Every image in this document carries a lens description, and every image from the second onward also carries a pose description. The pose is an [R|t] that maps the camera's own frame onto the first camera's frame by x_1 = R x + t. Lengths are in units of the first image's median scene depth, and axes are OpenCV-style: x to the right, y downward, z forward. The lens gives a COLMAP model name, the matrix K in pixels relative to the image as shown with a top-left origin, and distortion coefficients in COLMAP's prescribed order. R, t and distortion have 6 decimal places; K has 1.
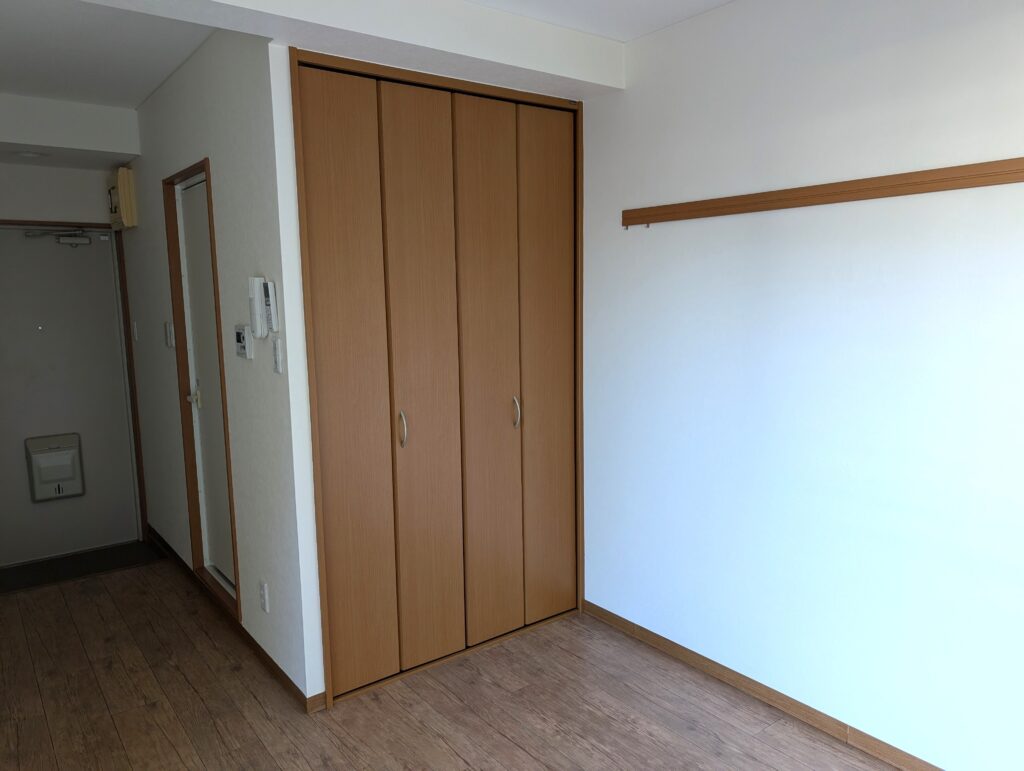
lens RADIAL K [[726.8, 0, 508.4], [0, 726.8, 384.6], [0, 0, 1]] dist [0.007639, 0.007568]
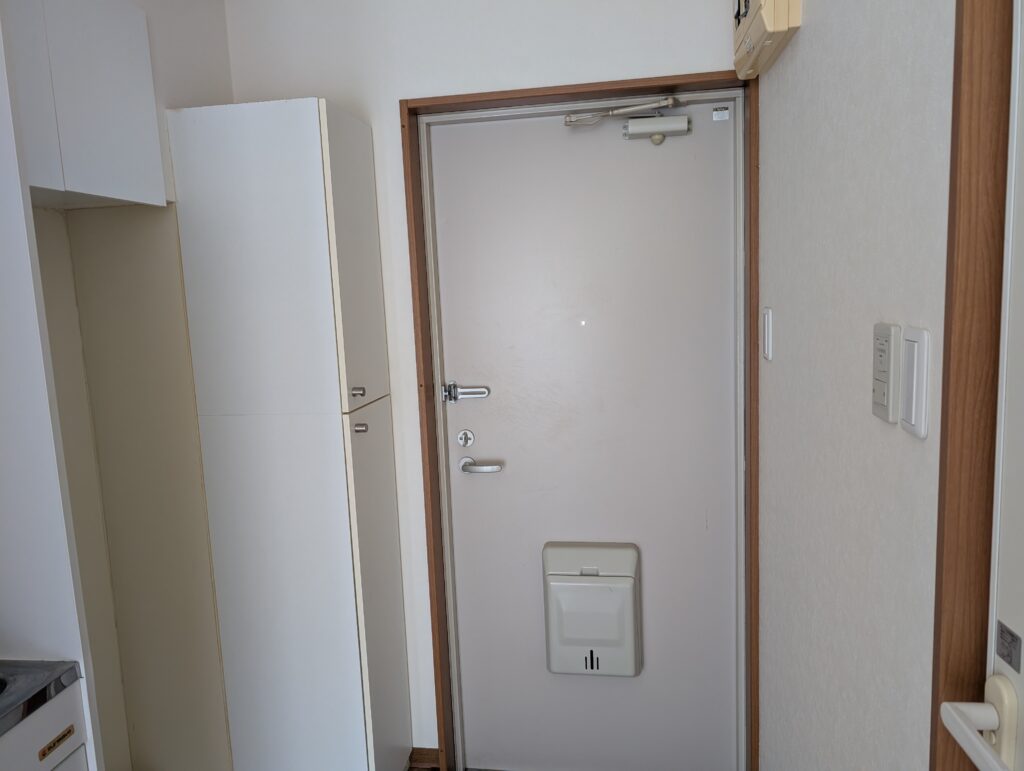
lens RADIAL K [[726.8, 0, 510.7], [0, 726.8, 382.2], [0, 0, 1]] dist [0.007639, 0.007568]
pose [[0.688984, 0.085446, -0.719722, -0.325100], [-0.061675, 0.996336, 0.059244, -0.062711], [0.722147, 0.003571, 0.691730, 0.631517]]
